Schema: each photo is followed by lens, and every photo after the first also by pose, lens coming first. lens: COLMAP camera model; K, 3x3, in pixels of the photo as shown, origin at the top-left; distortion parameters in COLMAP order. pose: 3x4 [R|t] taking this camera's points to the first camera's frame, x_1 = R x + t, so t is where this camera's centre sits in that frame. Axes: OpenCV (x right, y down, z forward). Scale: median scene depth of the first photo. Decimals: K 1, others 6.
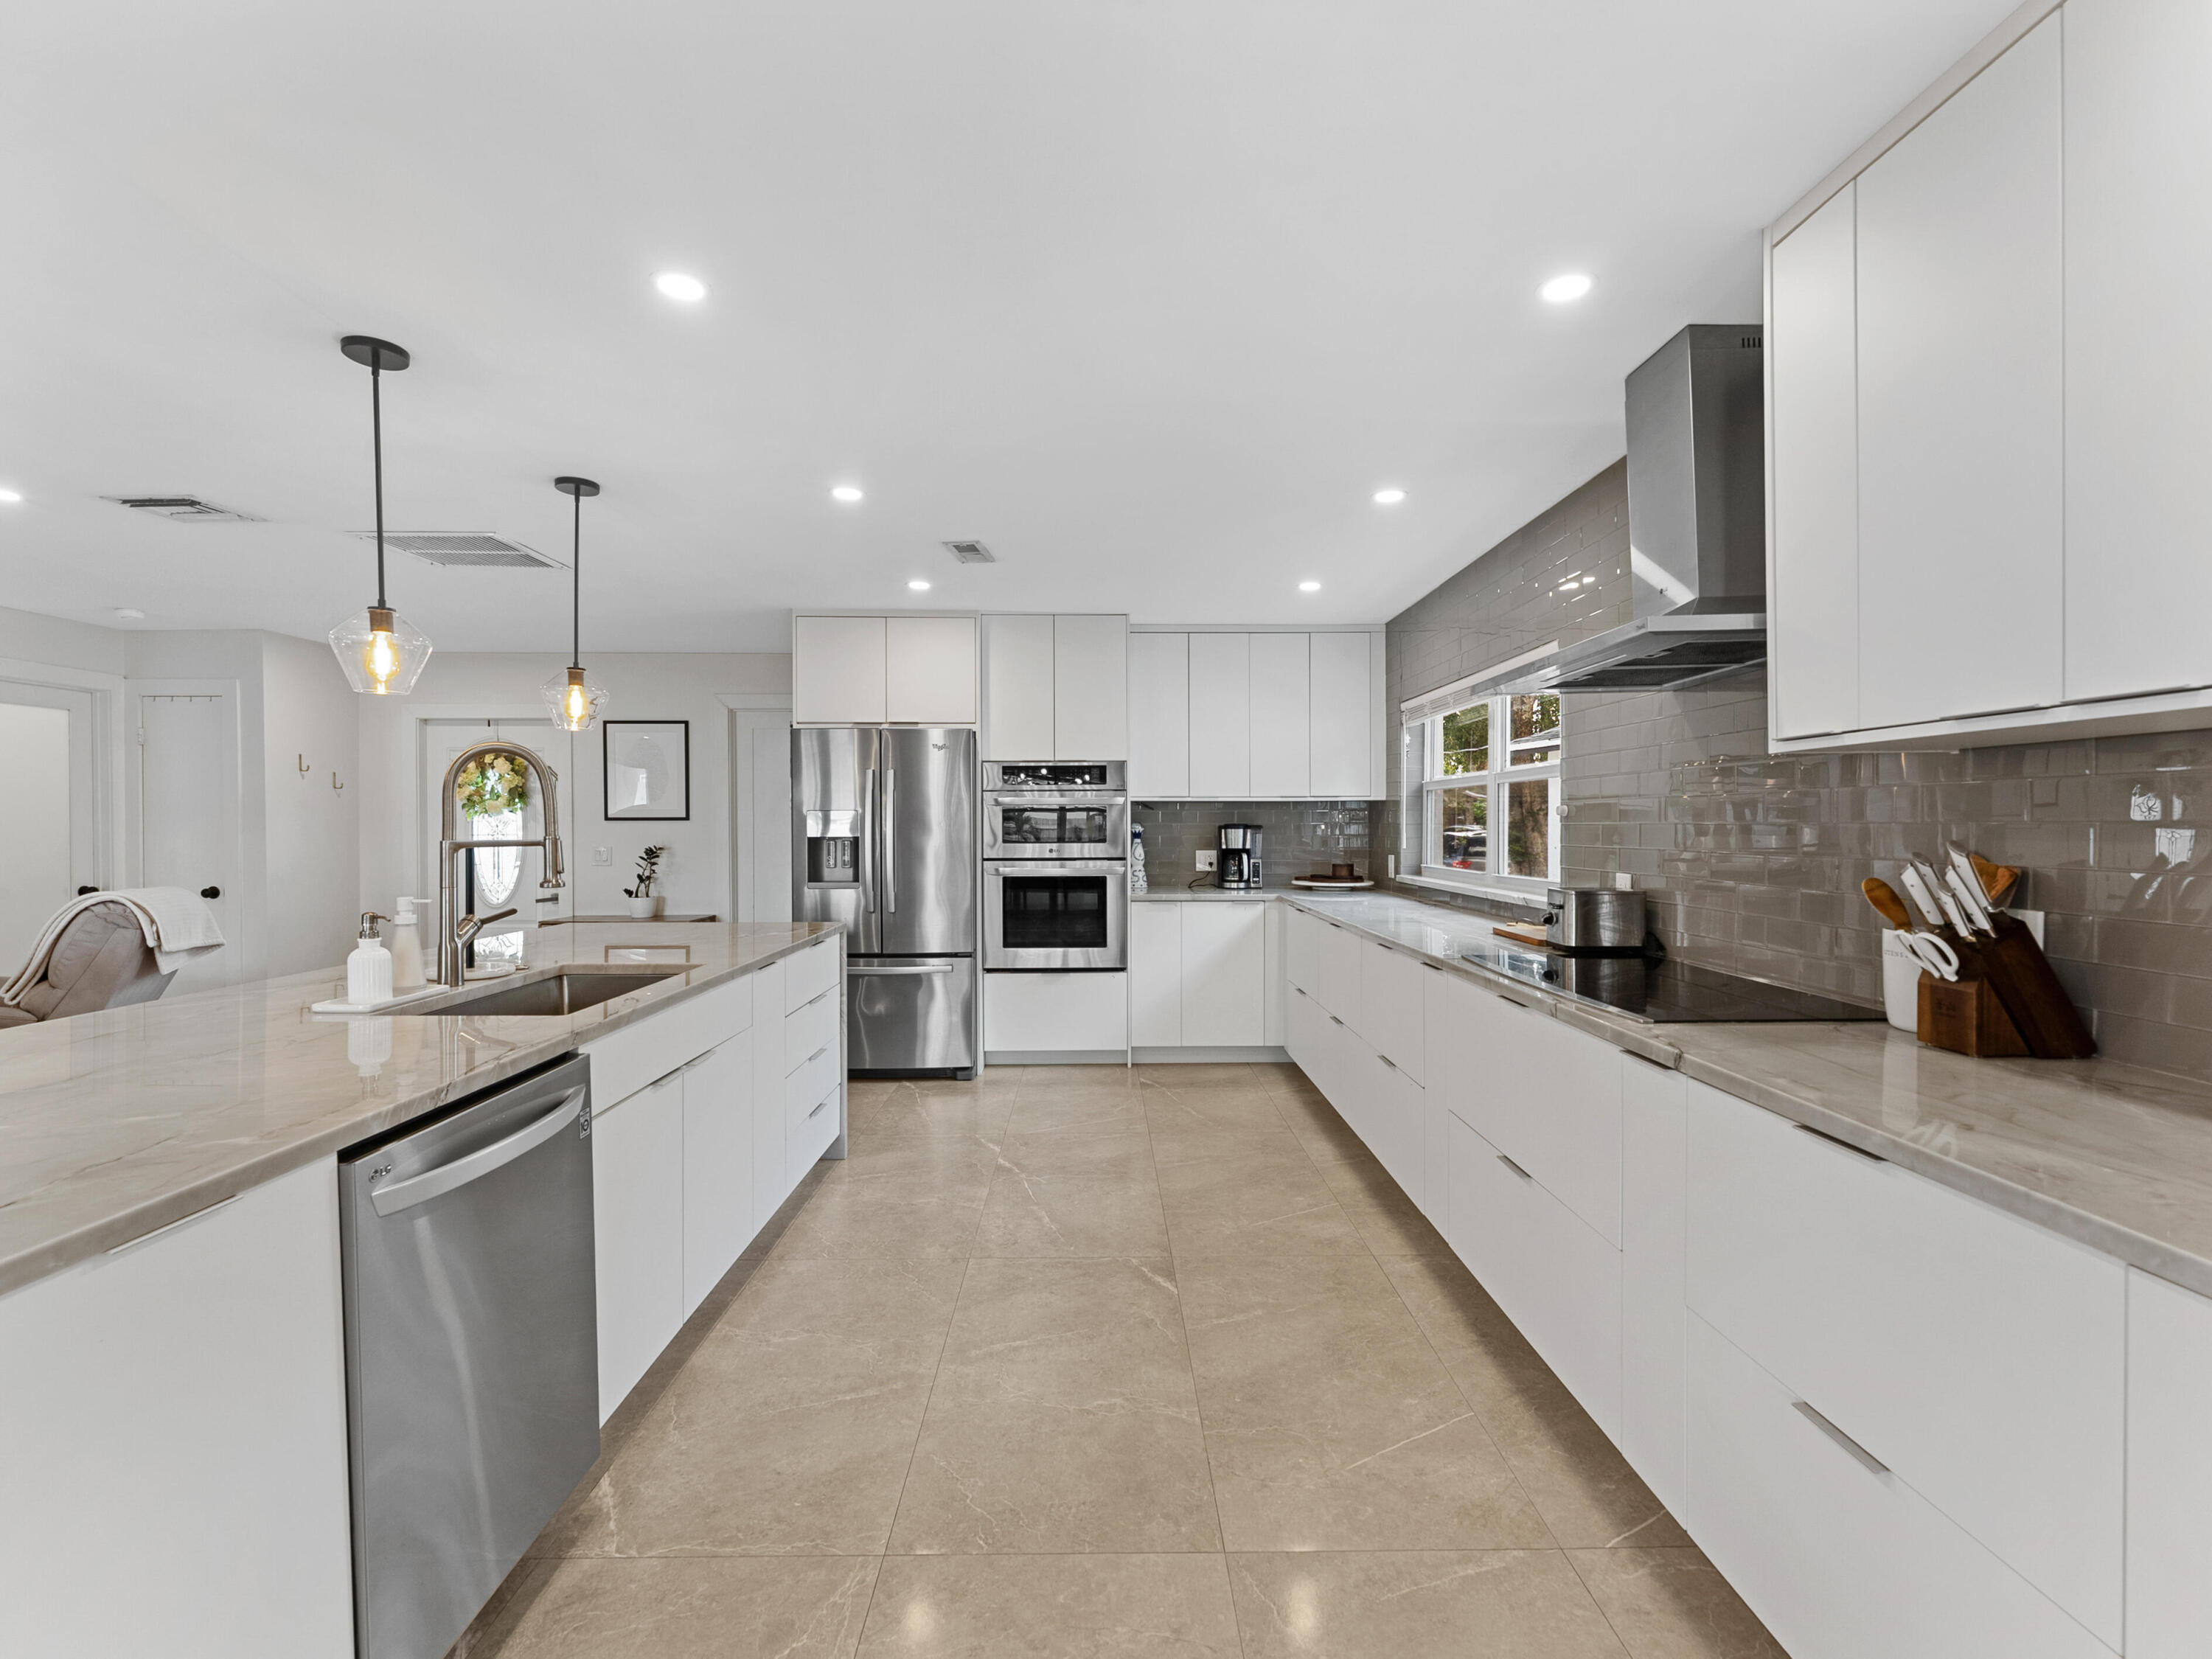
lens RADIAL K [[996.9, 0, 1106.6], [0, 996.9, 827.7], [0, 0, 1]] dist [0.002028, 0.000356]
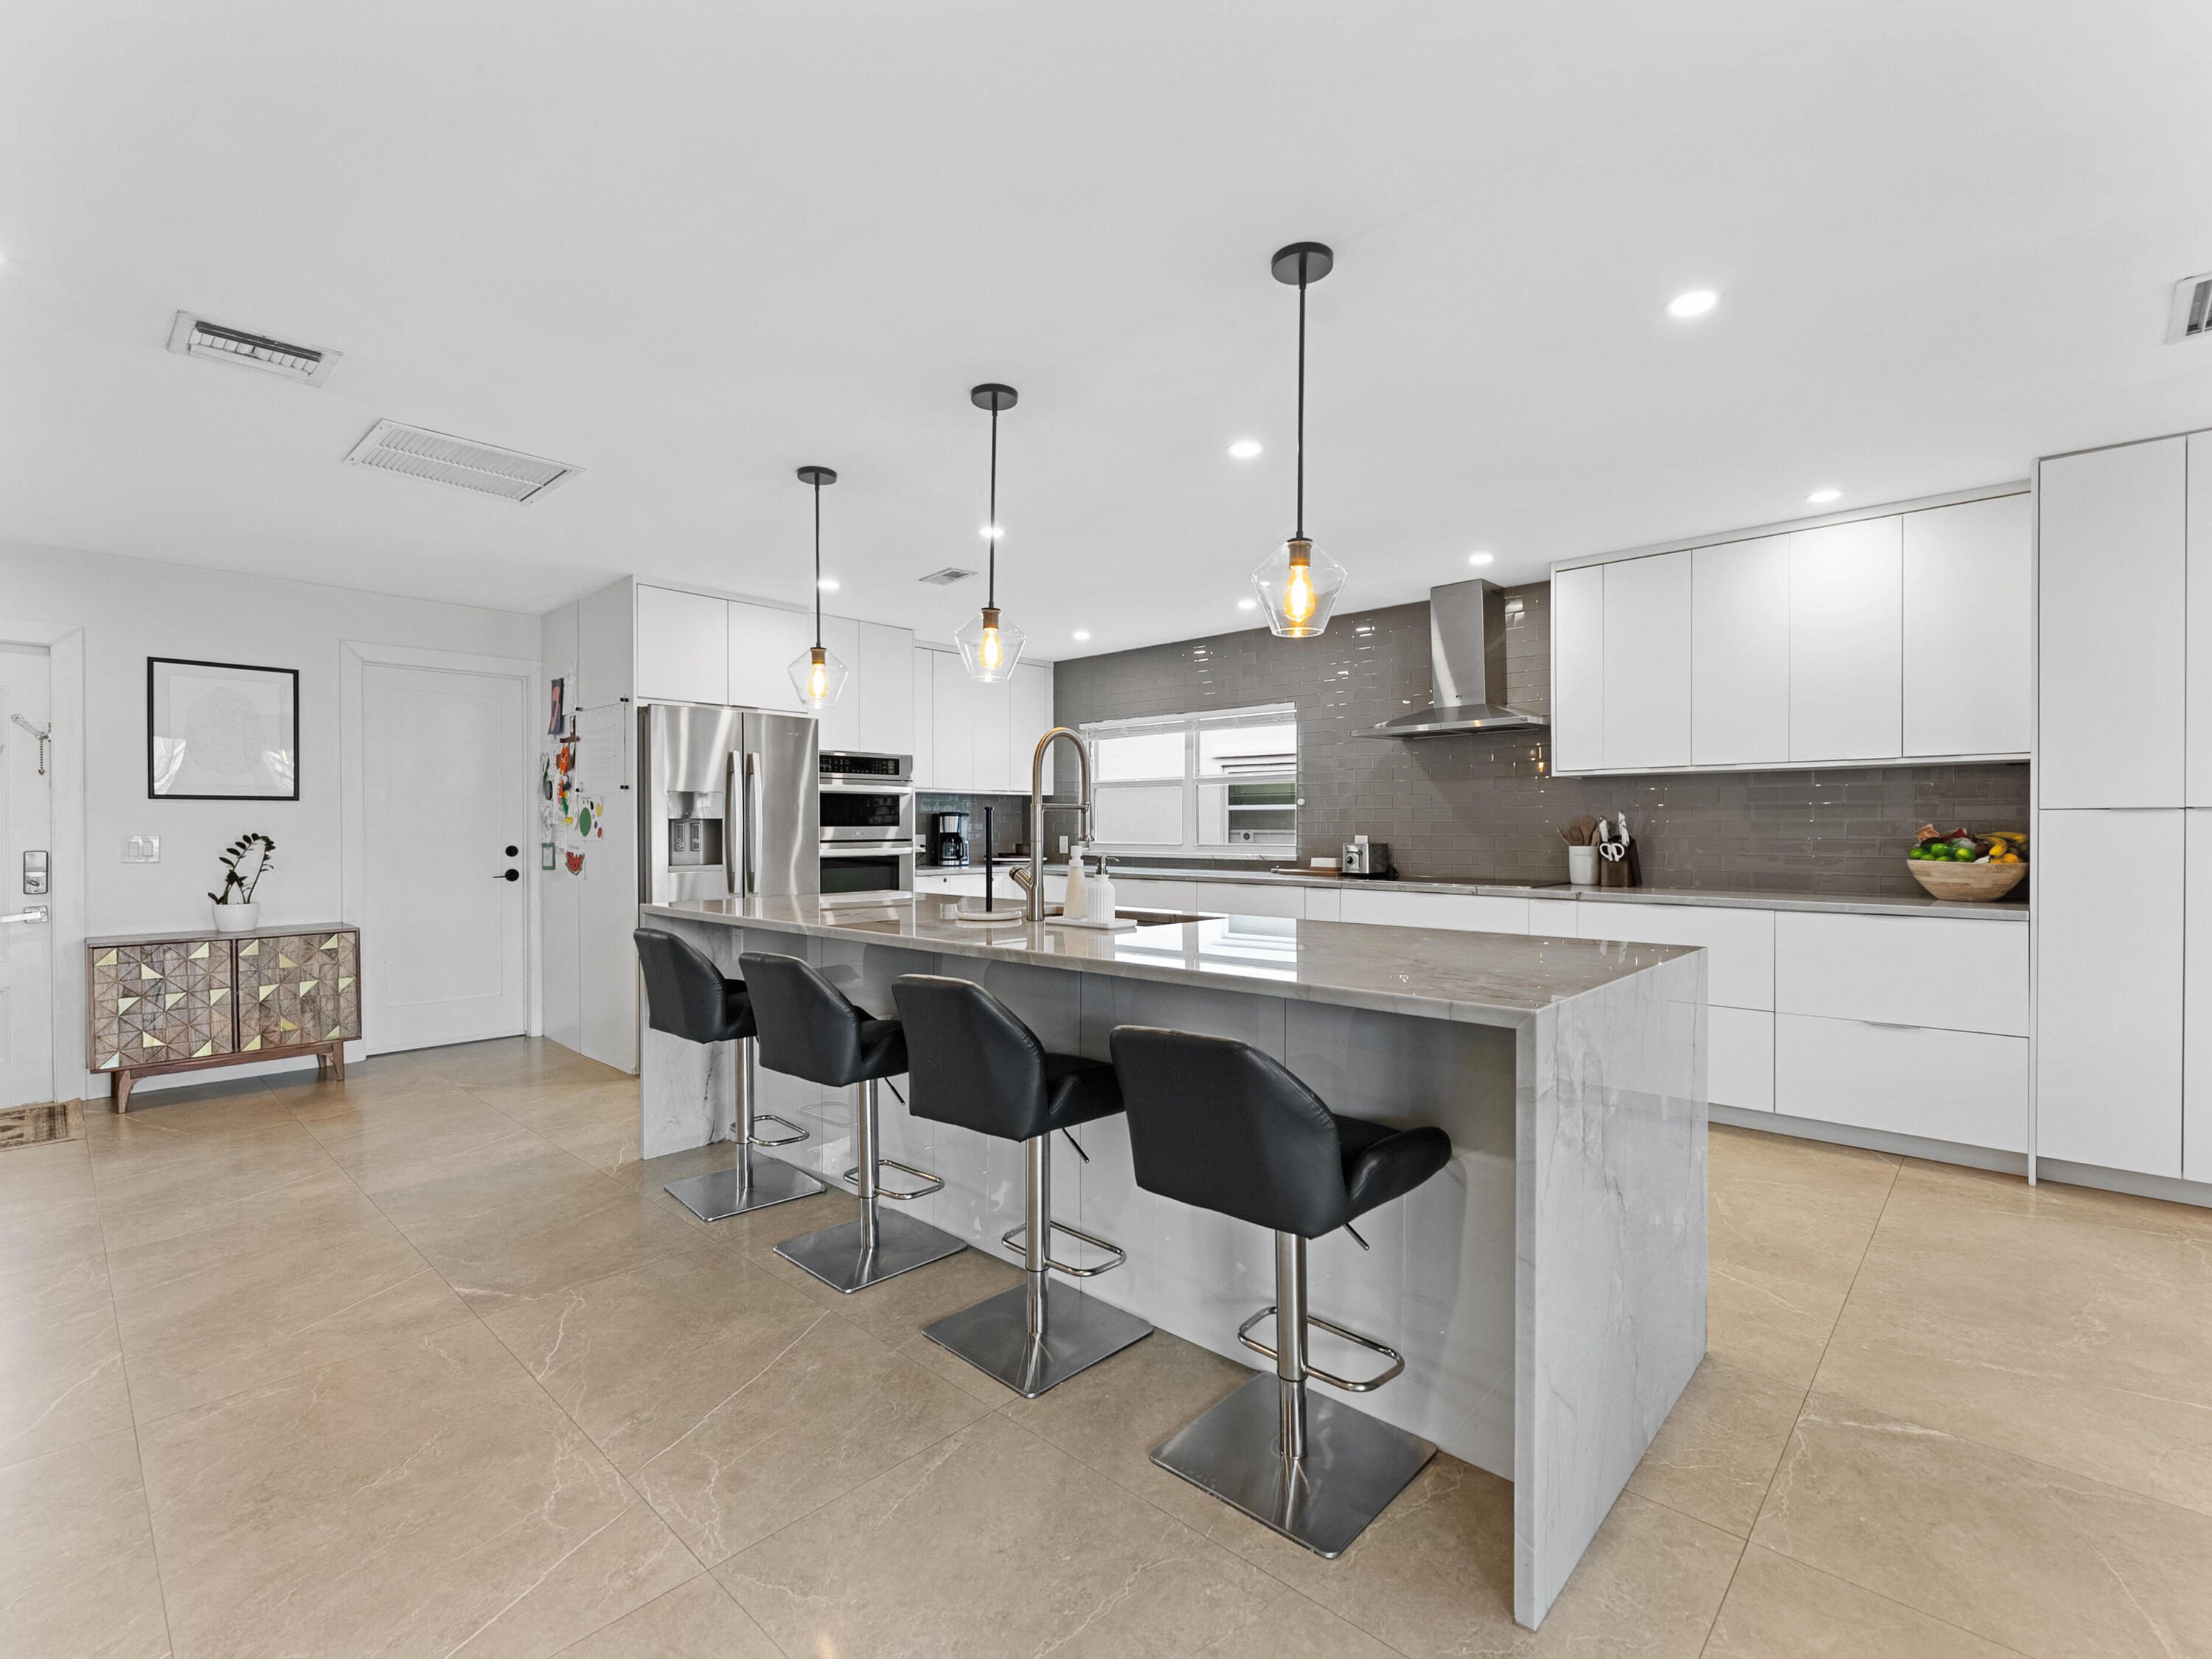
lens RADIAL K [[996.9, 0, 1106.8], [0, 996.9, 825.9], [0, 0, 1]] dist [0.002028, 0.000356]
pose [[0.693052, 0.001529, 0.720886, -0.658287], [0.002269, 0.999988, -0.004302, 0.019902], [-0.720884, 0.004618, 0.693040, 0.031216]]
